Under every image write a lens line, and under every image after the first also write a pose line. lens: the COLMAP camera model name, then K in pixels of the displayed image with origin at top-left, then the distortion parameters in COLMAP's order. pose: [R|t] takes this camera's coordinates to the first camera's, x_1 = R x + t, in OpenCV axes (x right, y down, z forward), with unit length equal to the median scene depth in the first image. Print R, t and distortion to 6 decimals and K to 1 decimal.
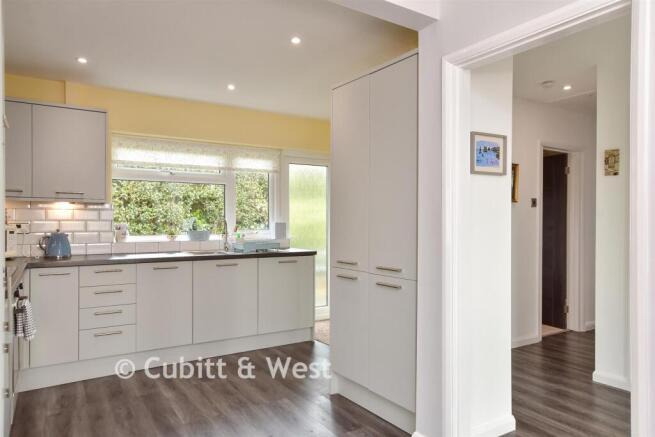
lens RADIAL K [[437.1, 0, 327.5], [0, 437.1, 218.5], [0, 0, 1]] dist [0.003996, -0.000159]
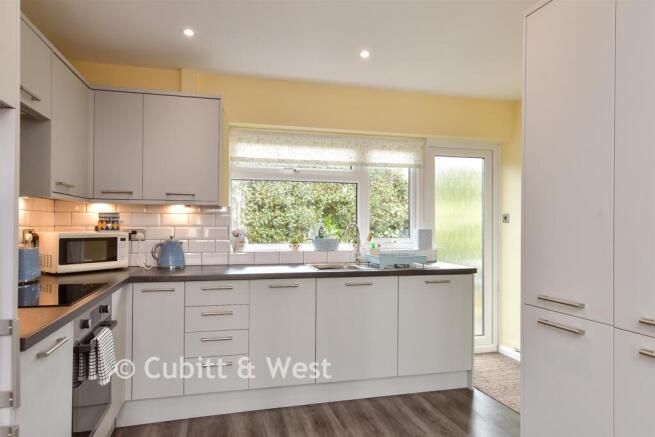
lens RADIAL K [[424.6, 0, 327.5], [0, 424.6, 218.5], [0, 0, 1]] dist [-0.002639, -0.000465]
pose [[0.954763, 0.000046, -0.297369, -0.051423], [-0.003512, 0.999932, -0.011121, -0.001743], [0.297348, 0.011663, 0.954698, 0.229219]]
